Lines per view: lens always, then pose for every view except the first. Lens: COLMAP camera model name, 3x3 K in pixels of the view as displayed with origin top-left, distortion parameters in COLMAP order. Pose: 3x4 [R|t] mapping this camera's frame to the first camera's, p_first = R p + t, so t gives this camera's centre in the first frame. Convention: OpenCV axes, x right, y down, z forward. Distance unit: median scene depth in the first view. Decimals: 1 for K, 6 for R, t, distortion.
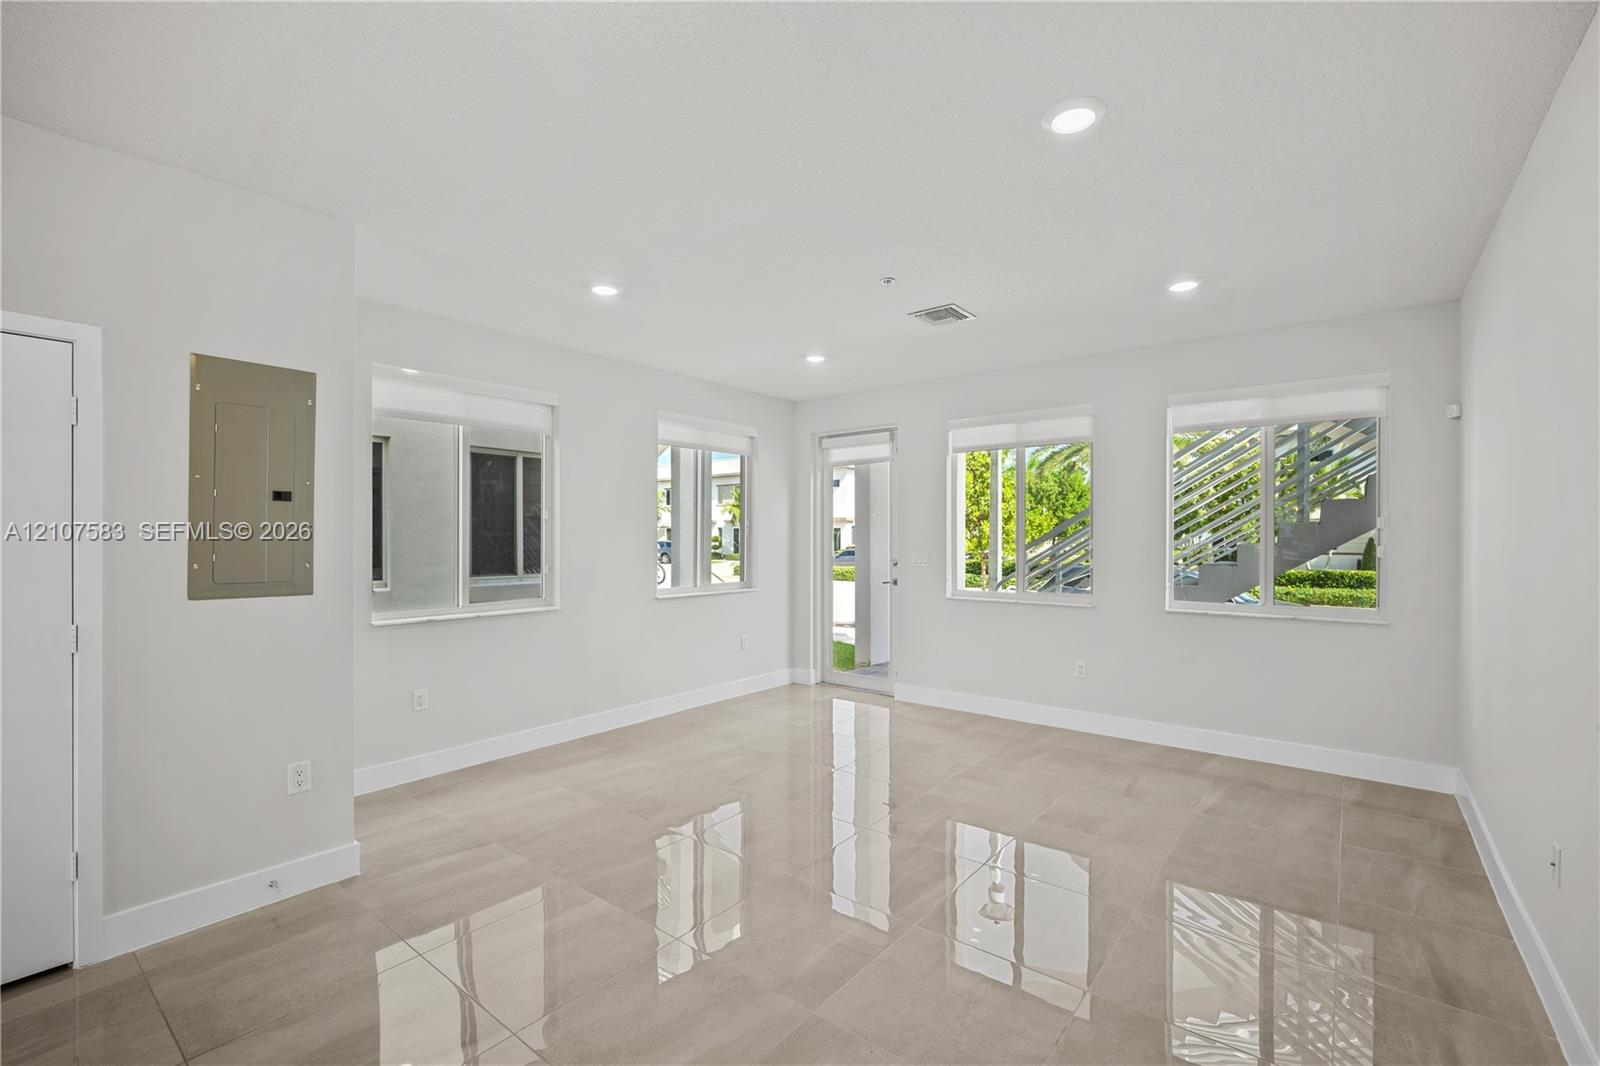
lens RADIAL K [[700.5, 0, 800.0], [0, 700.5, 537.7], [0, 0, 1]] dist [-0.008095, 0.000207]
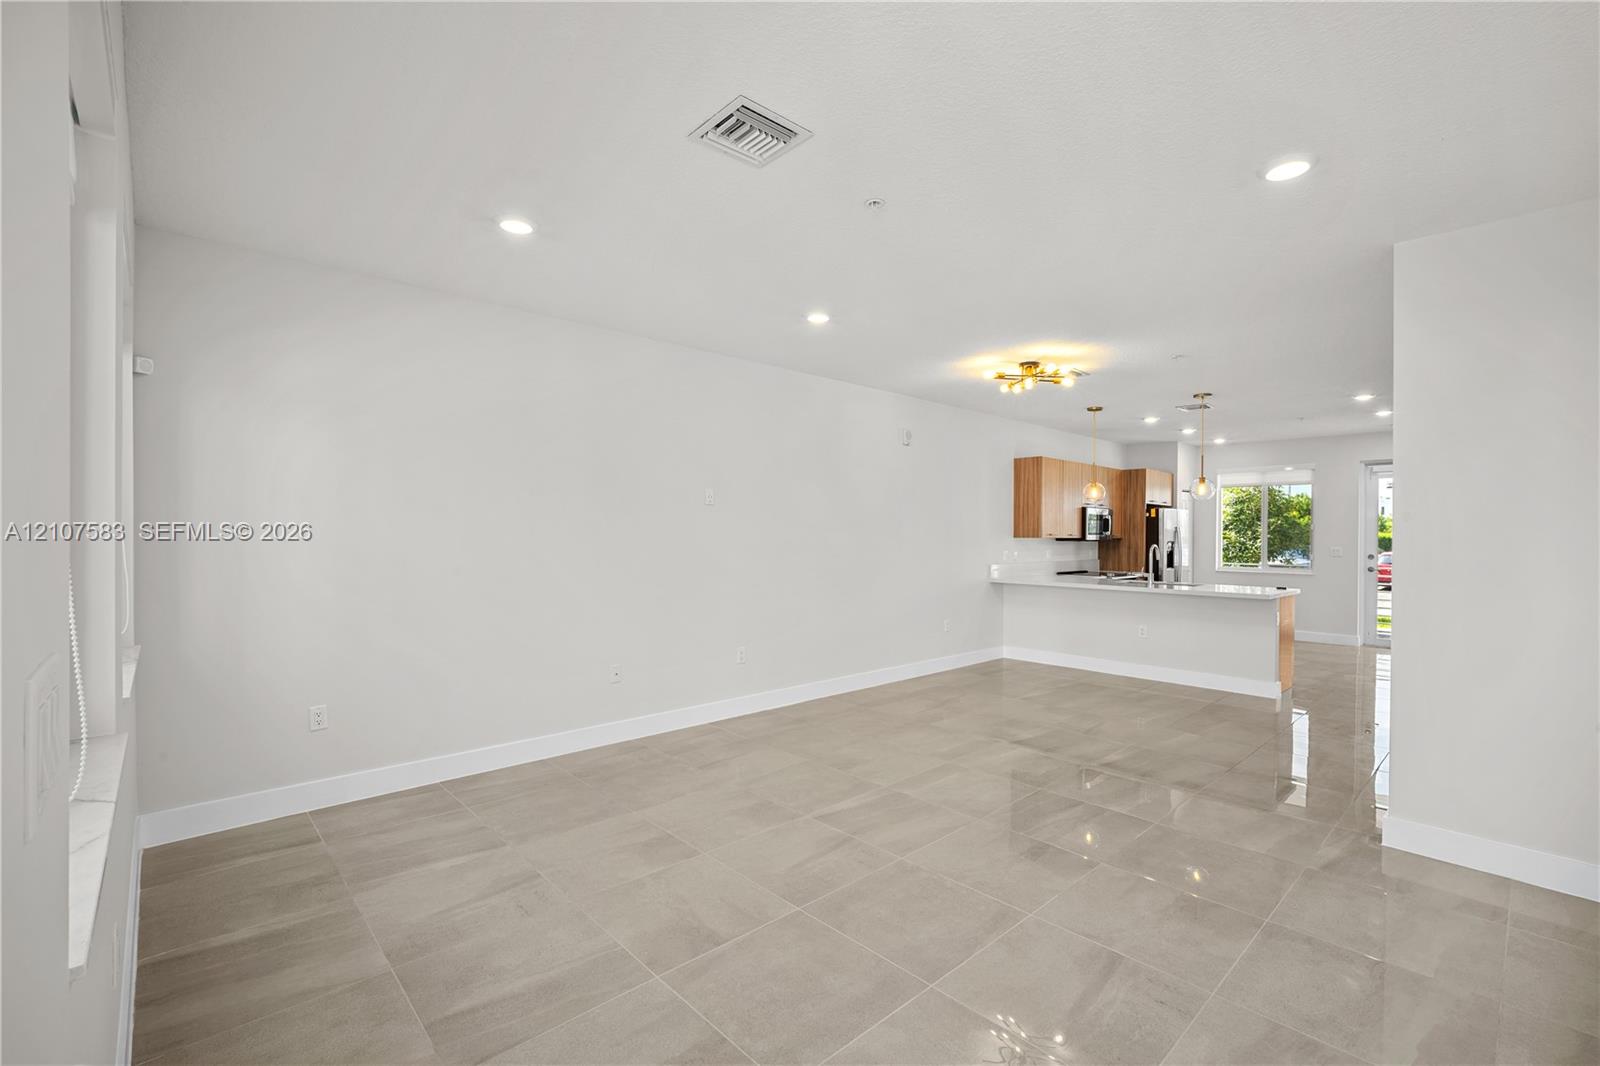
lens RADIAL K [[700.5, 0, 800.0], [0, 700.5, 537.7], [0, 0, 1]] dist [-0.008095, 0.000207]
pose [[-0.988774, -0.010237, 0.149068, 0.067700], [-0.009144, 0.999926, 0.008019, 0.001641], [-0.149139, 0.006566, -0.988794, 1.375173]]
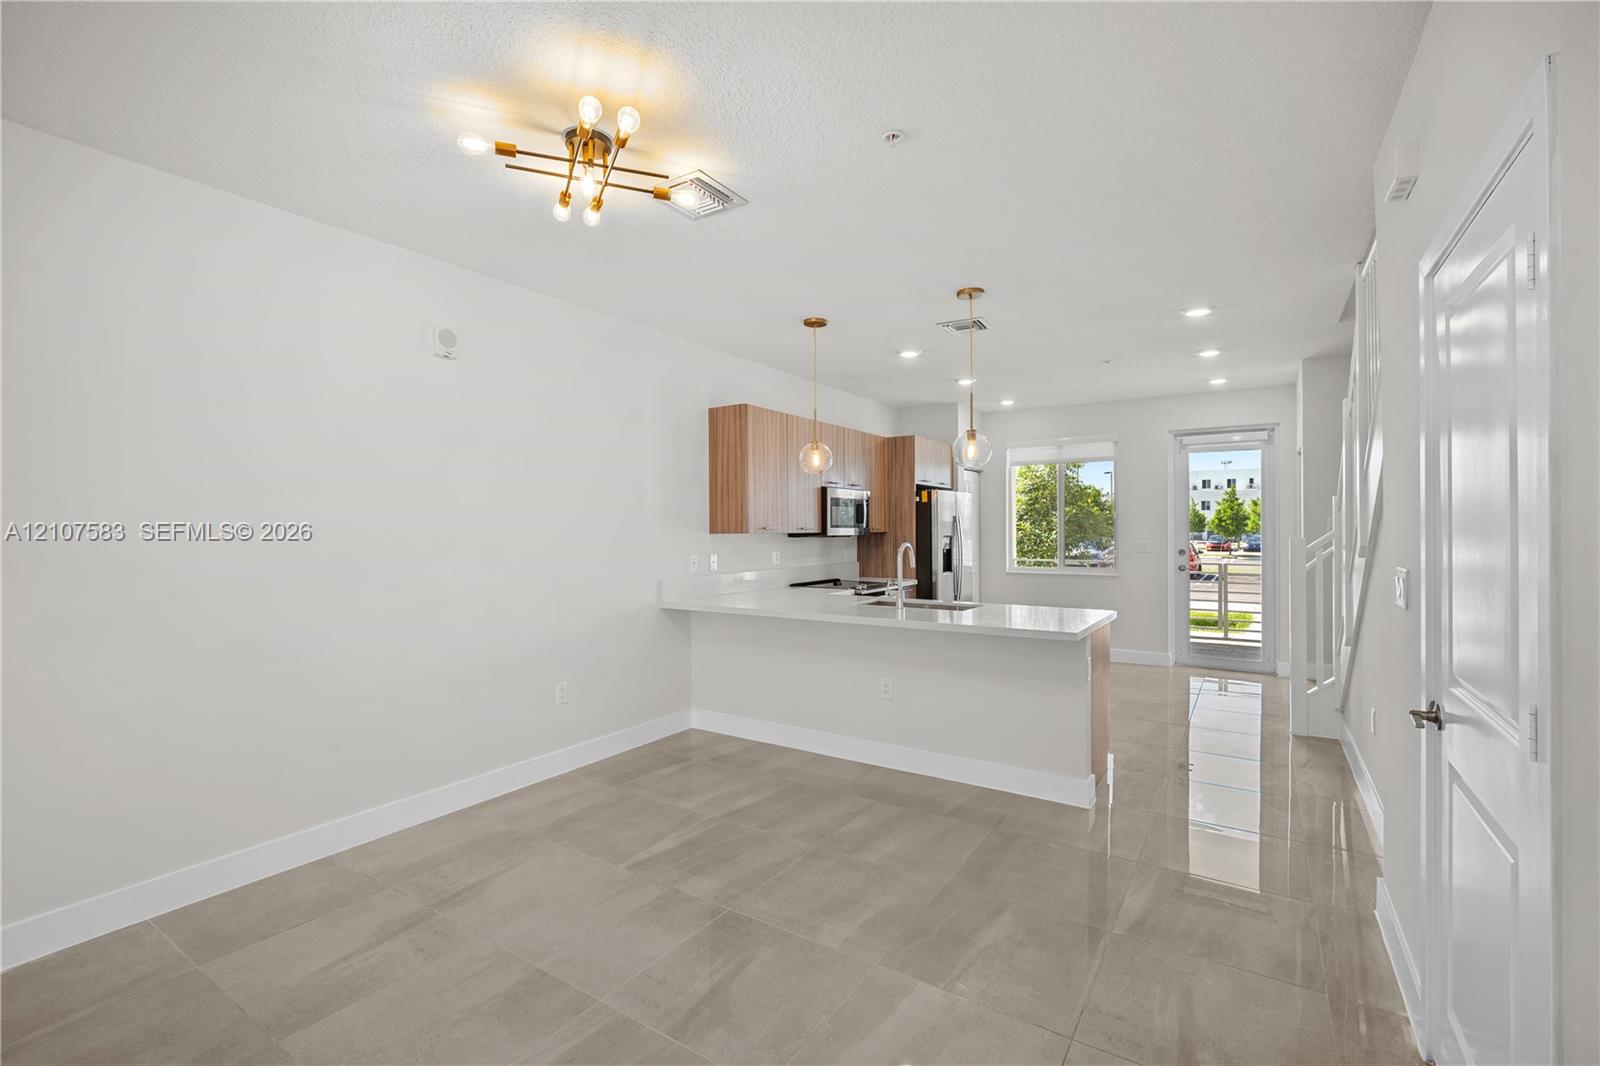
lens RADIAL K [[705.6, 0, 805.4], [0, 705.6, 530.4], [0, 0, 1]] dist [-0.003605, -0.000120]
pose [[-0.995518, 0.001291, -0.094561, -0.240119], [0.000877, 0.999990, 0.004414, 0.000303], [0.094566, 0.004312, -0.995509, 0.695498]]
